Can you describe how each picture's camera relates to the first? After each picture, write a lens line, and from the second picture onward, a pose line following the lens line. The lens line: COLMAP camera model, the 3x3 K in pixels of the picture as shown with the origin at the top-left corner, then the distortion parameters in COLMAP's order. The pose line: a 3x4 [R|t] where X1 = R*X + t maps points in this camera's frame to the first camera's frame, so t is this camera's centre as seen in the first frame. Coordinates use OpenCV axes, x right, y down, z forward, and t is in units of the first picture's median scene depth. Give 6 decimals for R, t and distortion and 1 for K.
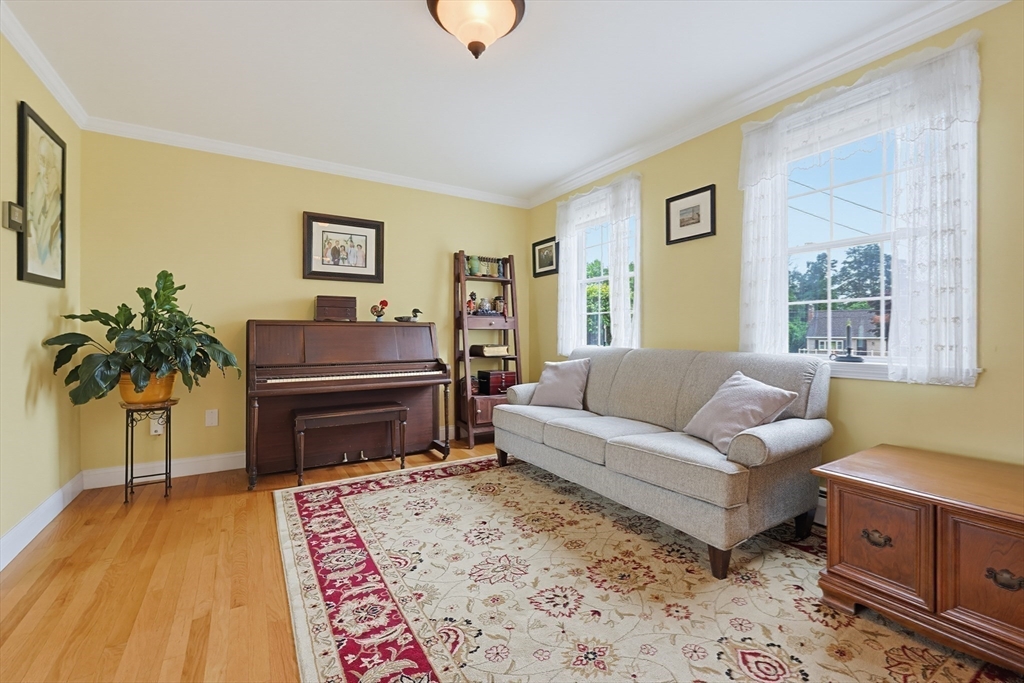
lens RADIAL K [[435.2, 0, 511.8], [0, 435.2, 331.7], [0, 0, 1]] dist [-0.000594, 0.000084]
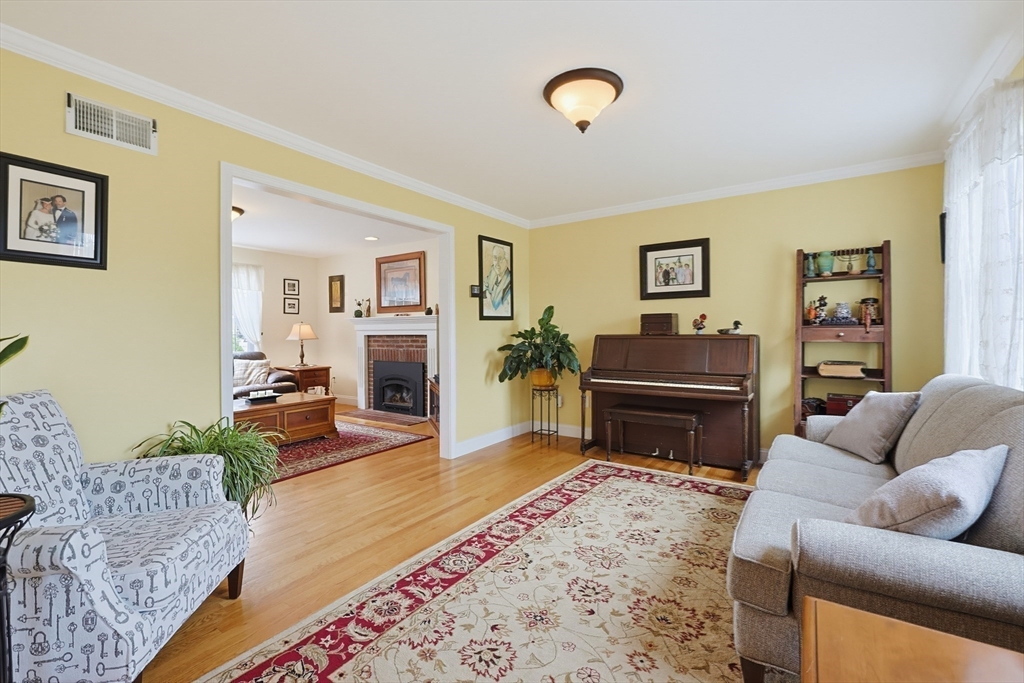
lens RADIAL K [[435.2, 0, 511.8], [0, 435.2, 331.7], [0, 0, 1]] dist [-0.000594, 0.000084]
pose [[0.414231, -0.005345, -0.910156, 0.683732], [0.009055, 0.999957, -0.001752, -0.046454], [0.910127, -0.007515, 0.414262, 0.213703]]
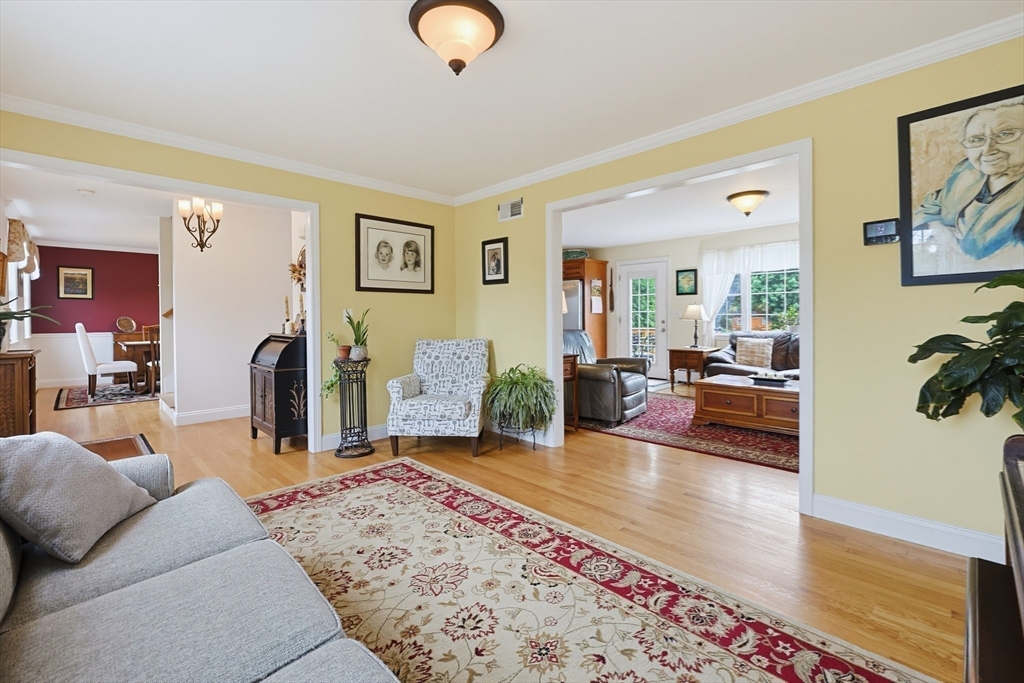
lens RADIAL K [[446.3, 0, 522.0], [0, 446.3, 323.1], [0, 0, 1]] dist [-0.004313, -0.000459]
pose [[-0.968746, 0.008906, -0.247894, 0.027798], [0.006642, 0.999928, 0.009967, -0.036416], [0.247965, 0.008009, -0.968736, 1.464188]]
